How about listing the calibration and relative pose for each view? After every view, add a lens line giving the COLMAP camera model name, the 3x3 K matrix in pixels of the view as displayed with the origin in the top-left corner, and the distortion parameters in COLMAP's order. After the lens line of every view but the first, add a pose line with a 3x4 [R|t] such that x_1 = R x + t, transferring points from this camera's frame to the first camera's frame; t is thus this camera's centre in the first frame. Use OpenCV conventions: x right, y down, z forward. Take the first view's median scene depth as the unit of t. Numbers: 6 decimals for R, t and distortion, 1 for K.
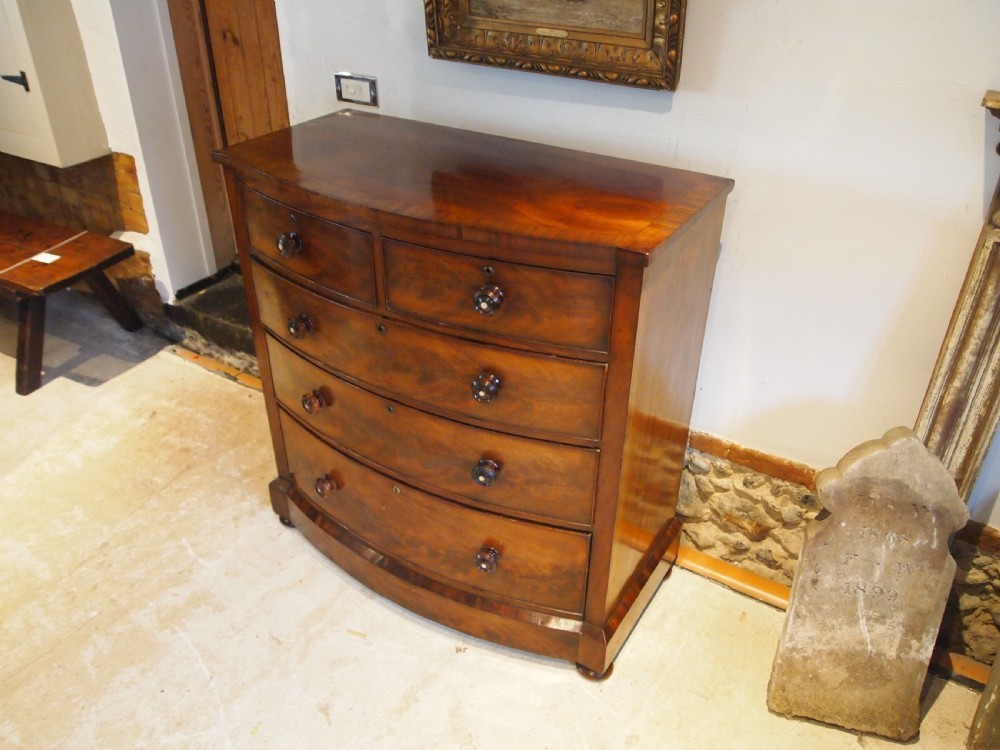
lens RADIAL K [[798.7, 0, 504.6], [0, 798.7, 375.2], [0, 0, 1]] dist [-0.046171, -0.000372]
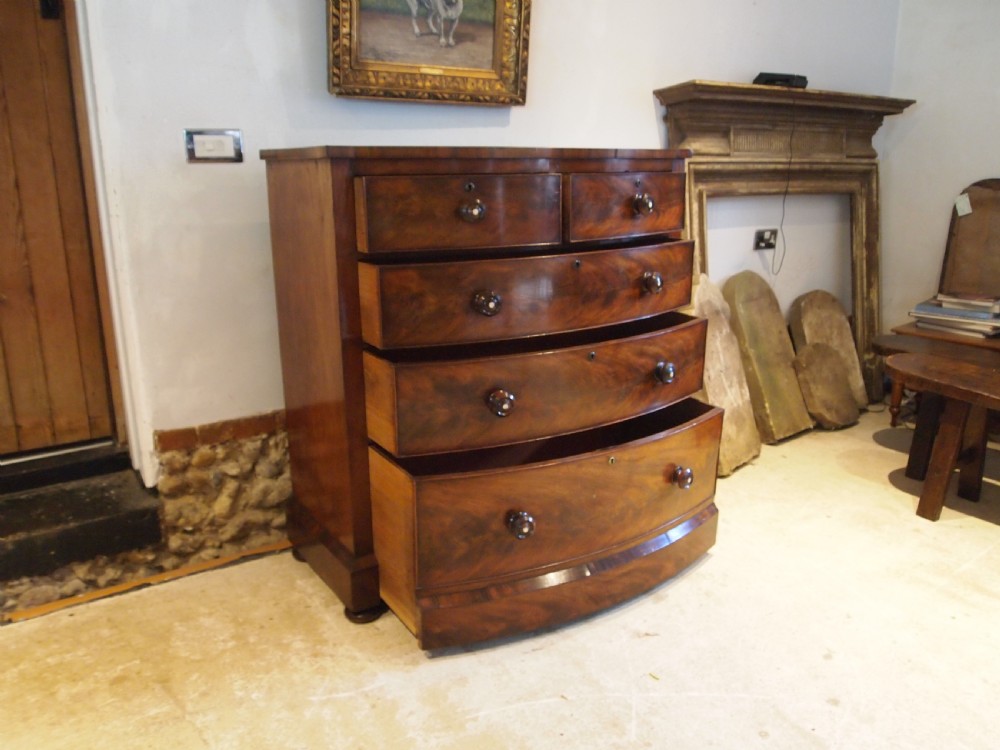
lens RADIAL K [[798.7, 0, 504.6], [0, 798.7, 375.2], [0, 0, 1]] dist [-0.046171, -0.000372]
pose [[0.423854, -0.245249, 0.871895, -1.046830], [0.491888, 0.870639, 0.005774, 0.039616], [-0.760522, 0.426427, 0.489659, 0.462707]]
